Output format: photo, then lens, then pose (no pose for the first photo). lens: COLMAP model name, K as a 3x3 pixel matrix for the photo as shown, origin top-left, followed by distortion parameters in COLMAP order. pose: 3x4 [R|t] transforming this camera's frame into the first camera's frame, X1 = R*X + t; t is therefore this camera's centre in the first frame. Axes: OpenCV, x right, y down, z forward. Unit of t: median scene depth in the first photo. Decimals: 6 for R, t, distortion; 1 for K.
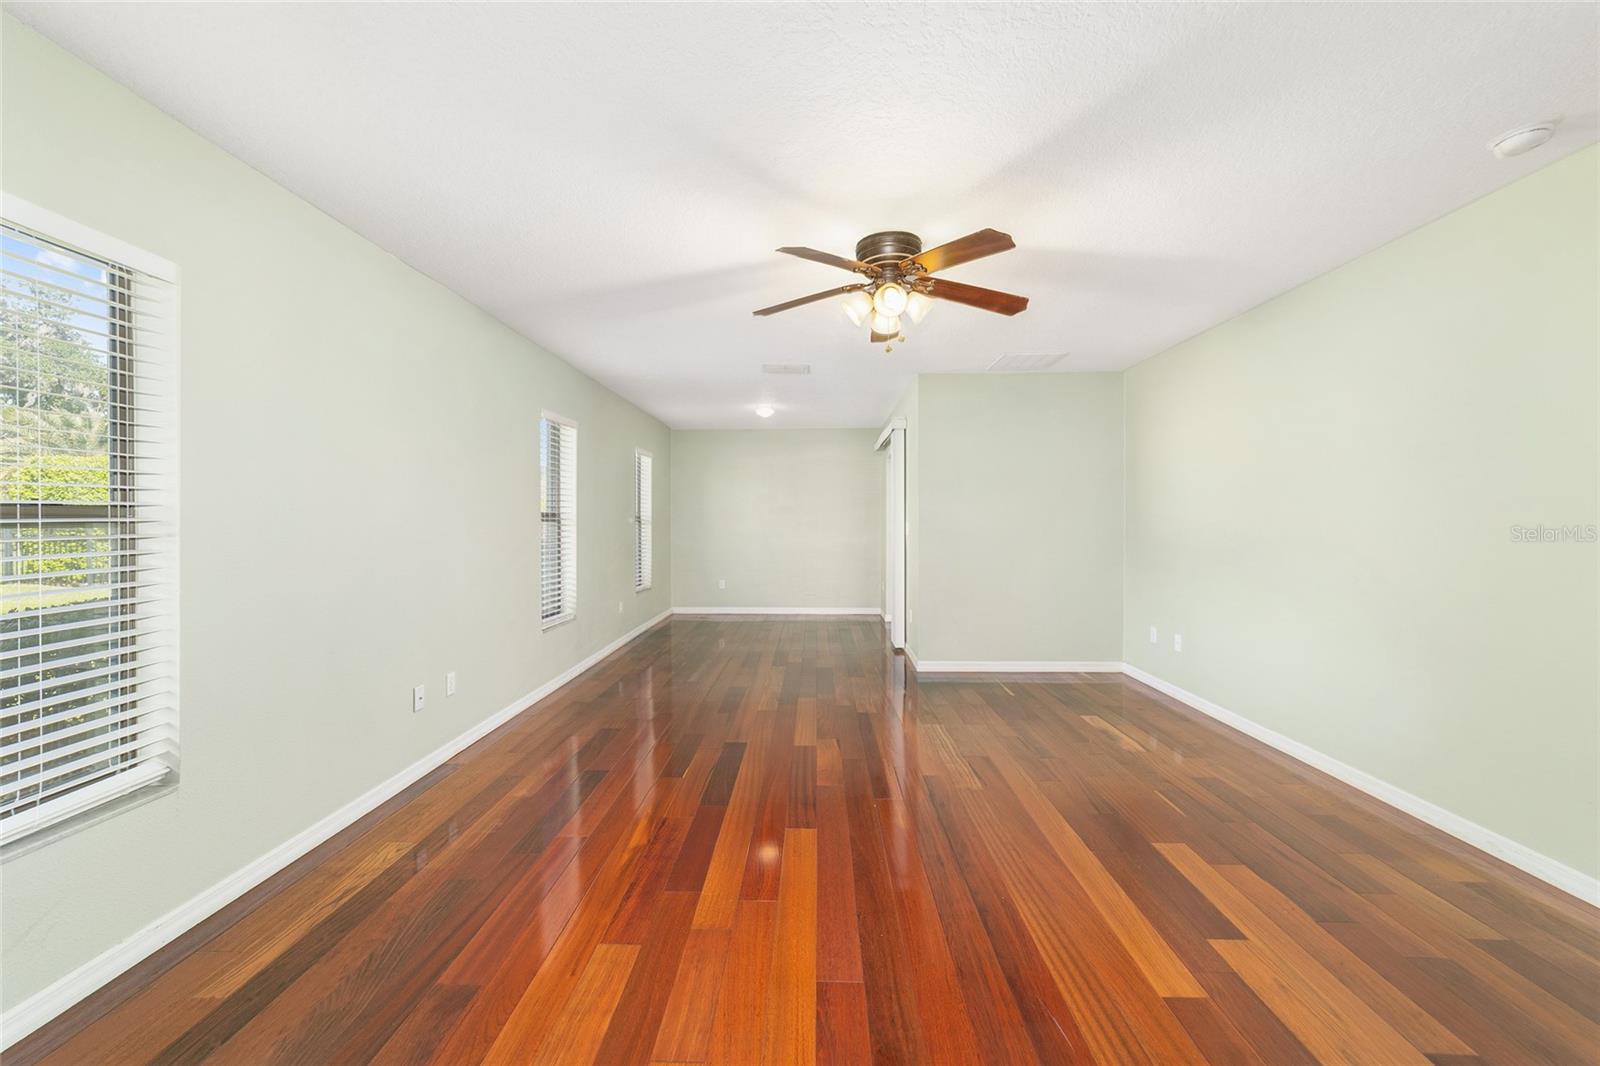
lens RADIAL K [[610.0, 0, 801.1], [0, 610.0, 527.1], [0, 0, 1]] dist [-0.018492, 0.008467]
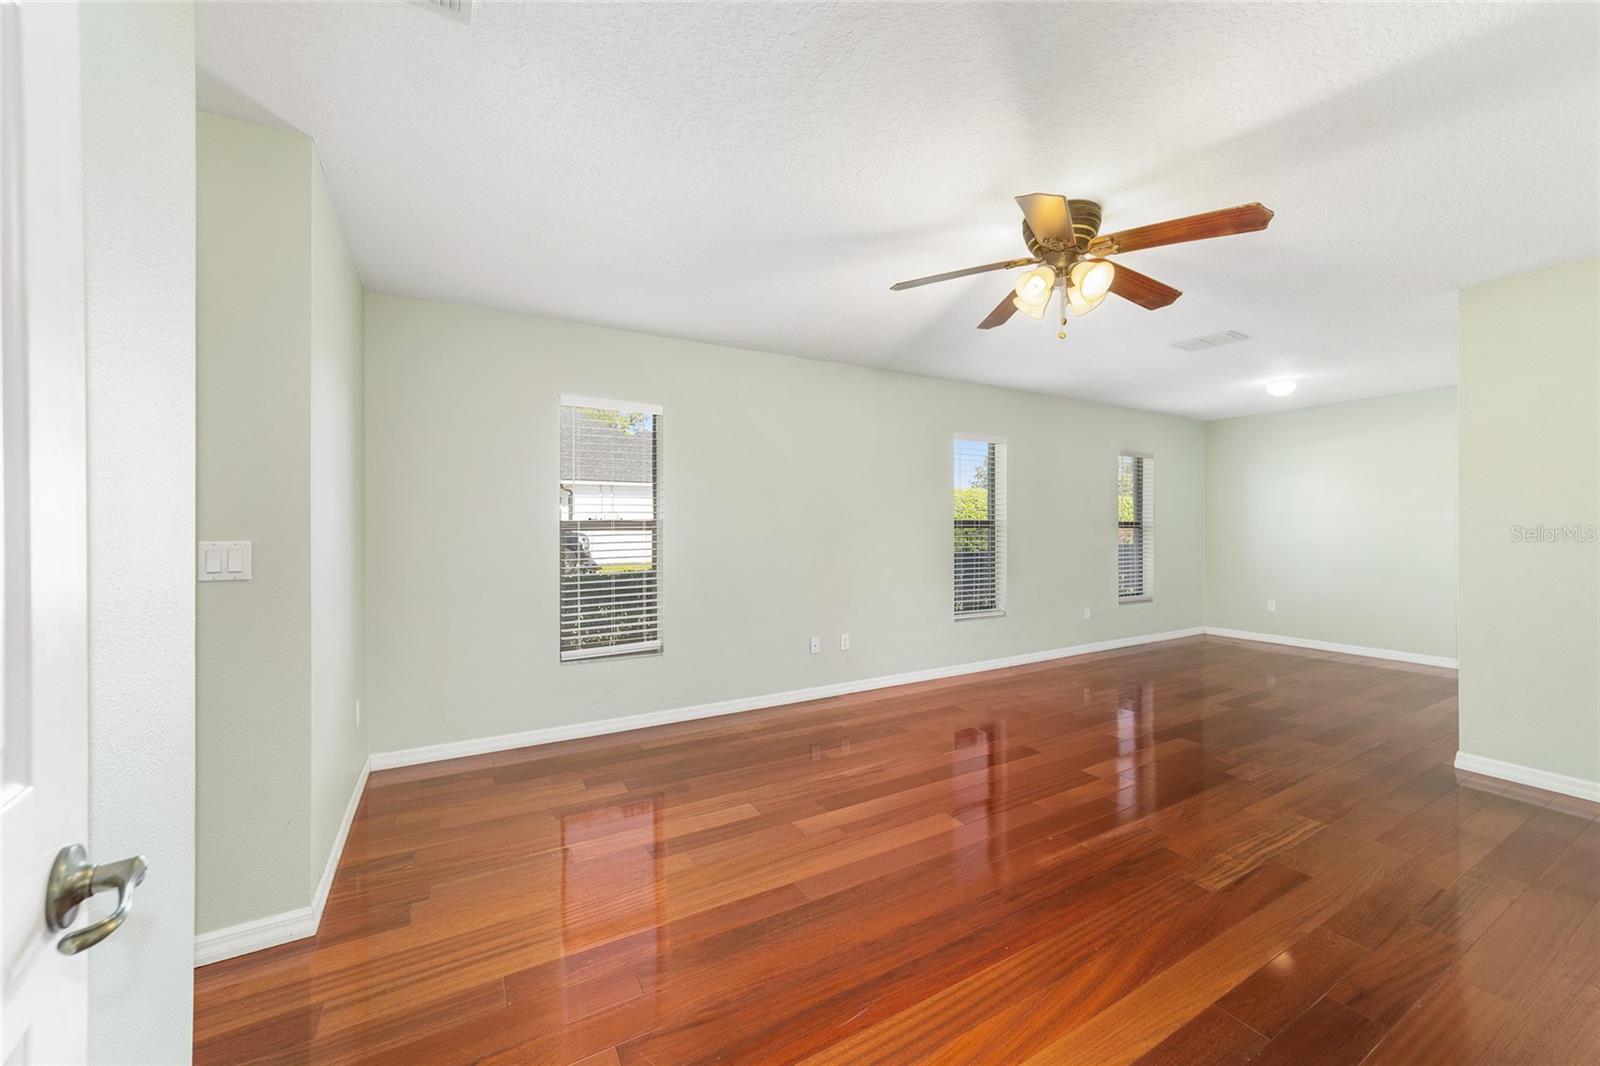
lens RADIAL K [[610.0, 0, 801.1], [0, 610.0, 527.1], [0, 0, 1]] dist [-0.018492, 0.008467]
pose [[0.516729, -0.003240, -0.856143, 0.754680], [-0.003194, 0.999979, -0.005712, -0.002388], [0.856143, 0.005686, 0.516707, 0.221751]]
